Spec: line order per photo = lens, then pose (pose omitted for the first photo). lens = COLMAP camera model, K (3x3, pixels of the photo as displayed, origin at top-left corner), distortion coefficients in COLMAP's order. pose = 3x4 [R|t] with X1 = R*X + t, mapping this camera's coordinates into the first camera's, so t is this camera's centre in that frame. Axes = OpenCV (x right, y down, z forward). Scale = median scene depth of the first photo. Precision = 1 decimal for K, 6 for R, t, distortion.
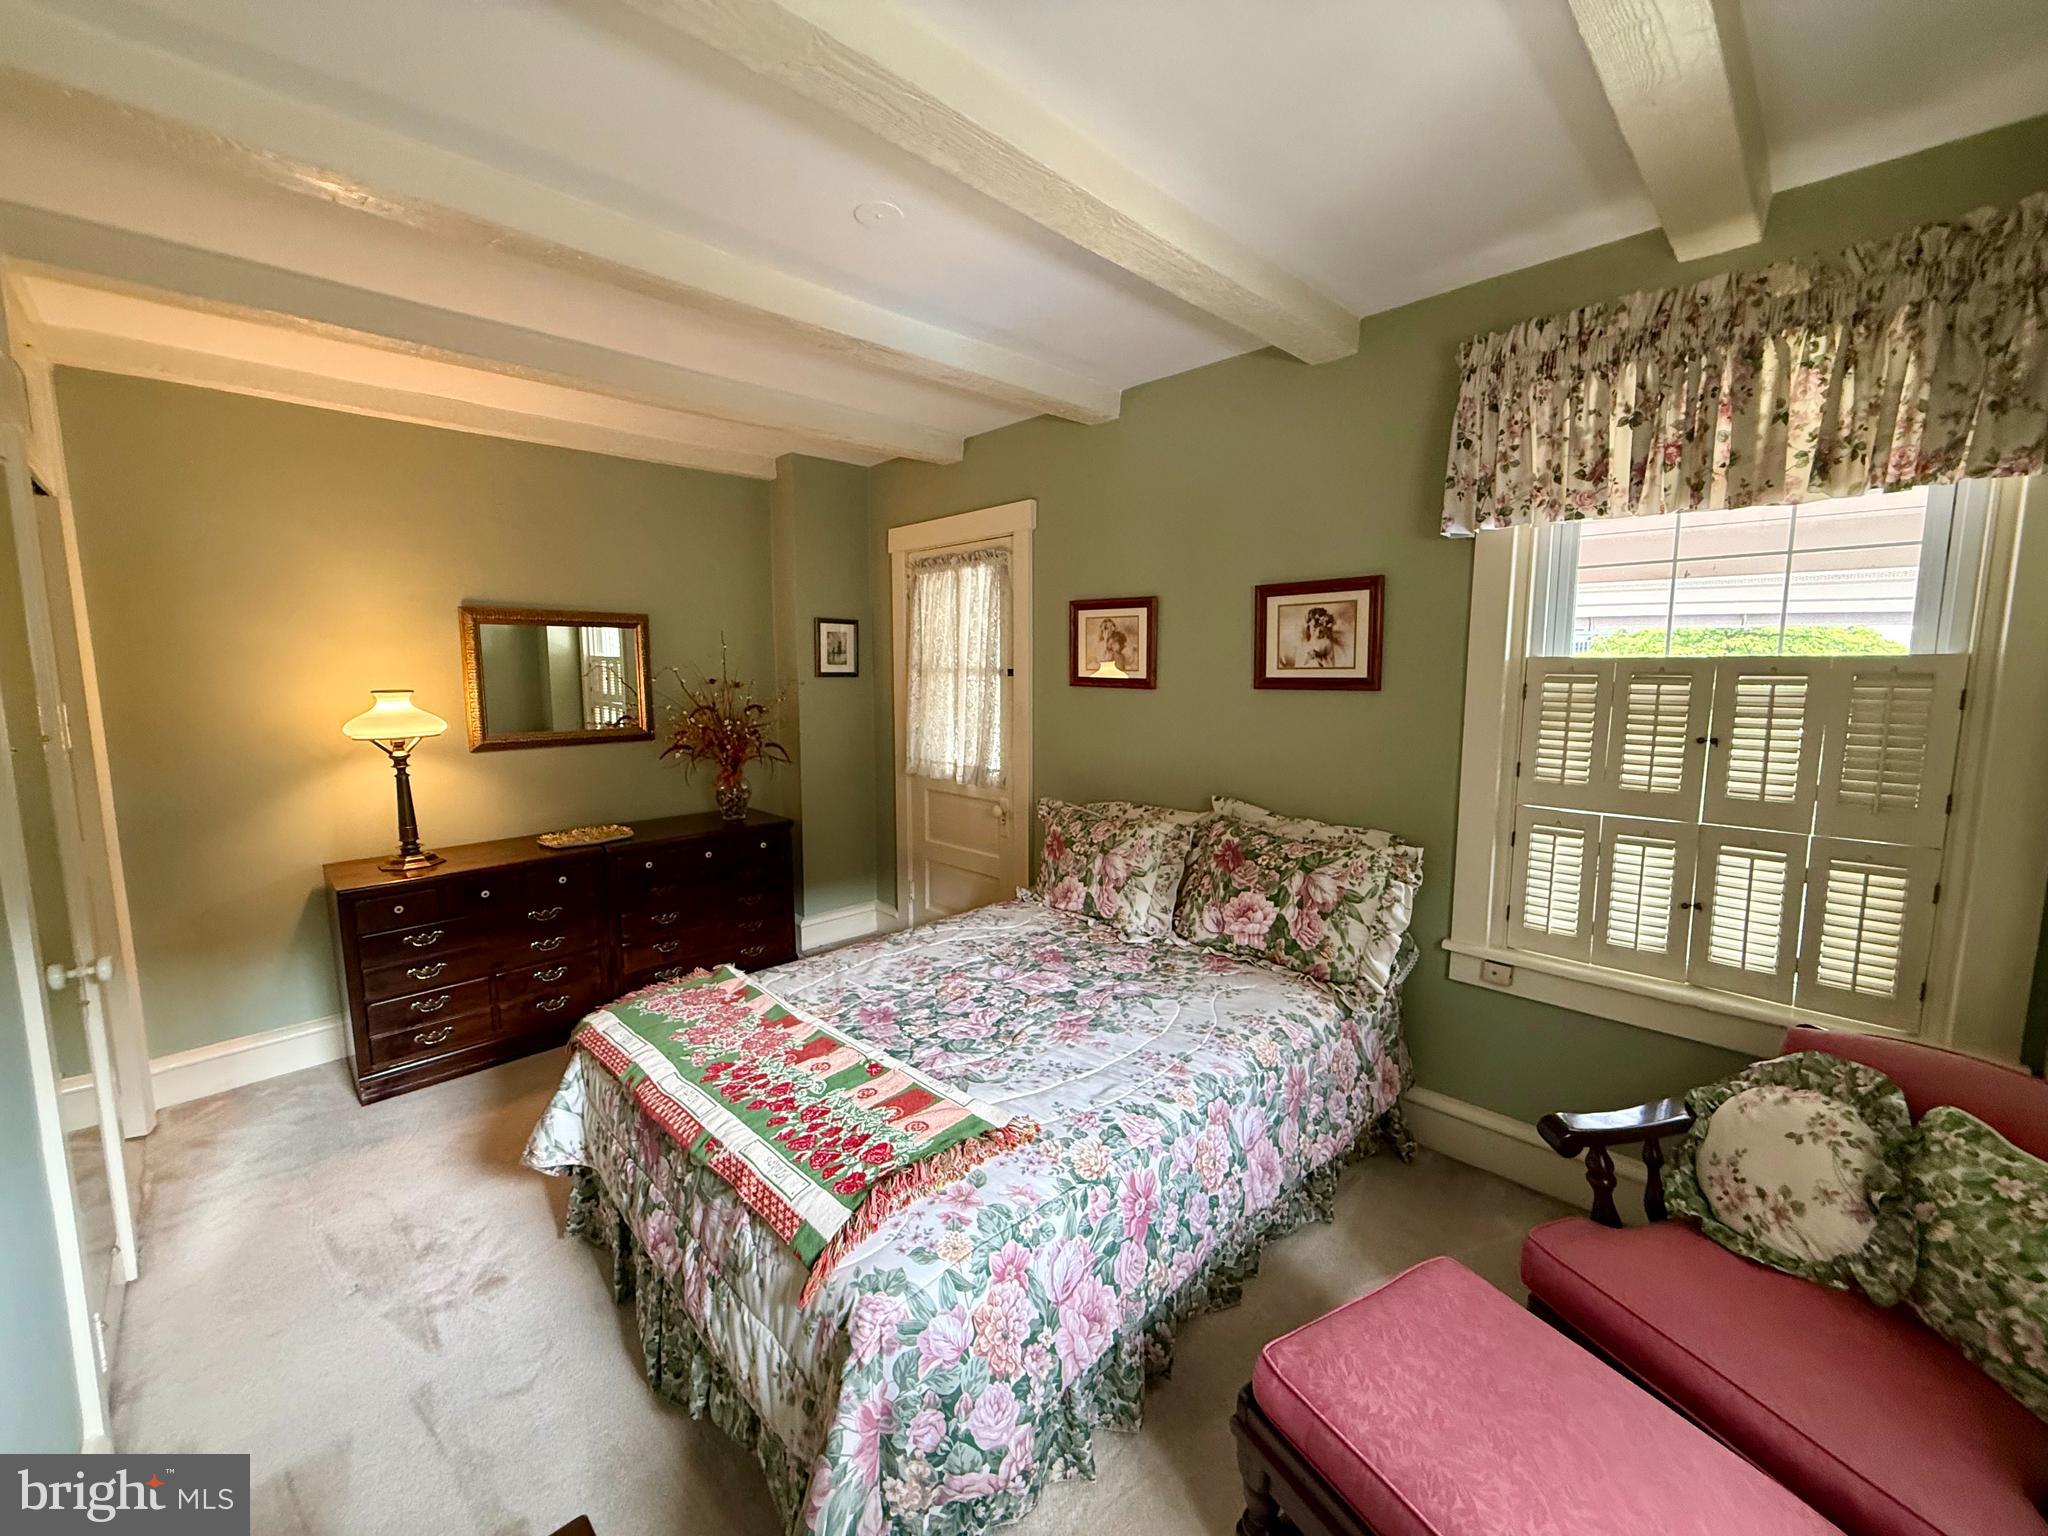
lens RADIAL K [[814.3, 0, 1018.1], [0, 814.3, 760.7], [0, 0, 1]] dist [0.000412, -0.000075]
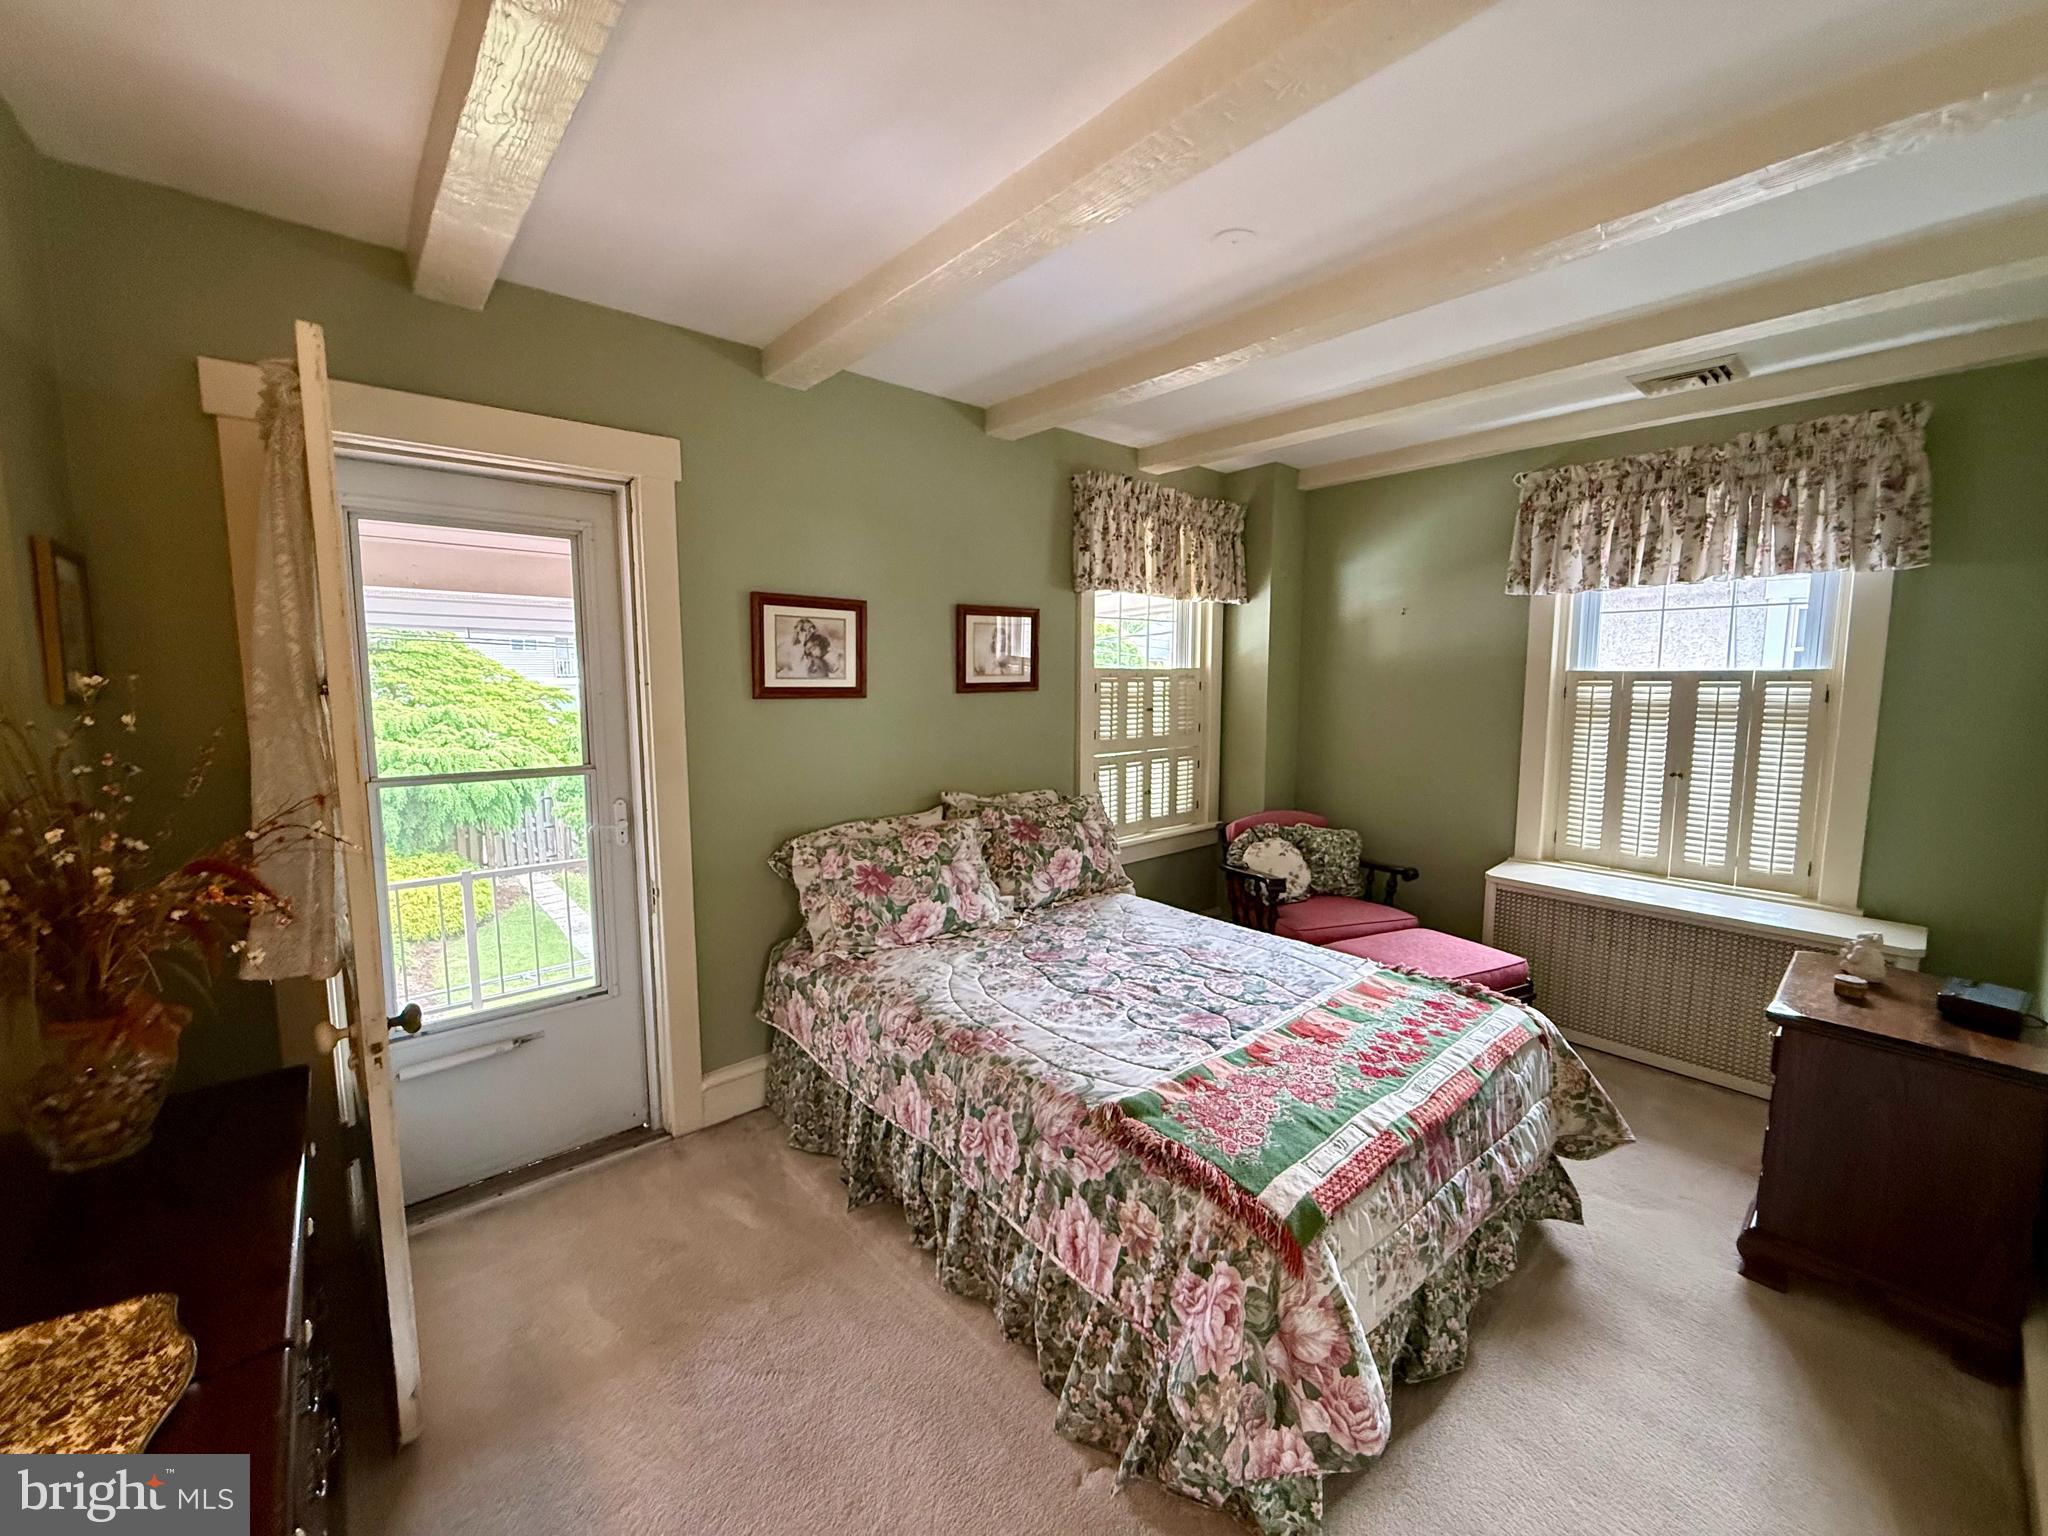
lens RADIAL K [[814.3, 0, 1020.5], [0, 814.3, 760.3], [0, 0, 1]] dist [0.000412, -0.000075]
pose [[0.063637, -0.100428, 0.992907, -0.953905], [0.122453, 0.988191, 0.092103, -0.099610], [-0.990432, 0.115724, 0.075184, 0.930805]]
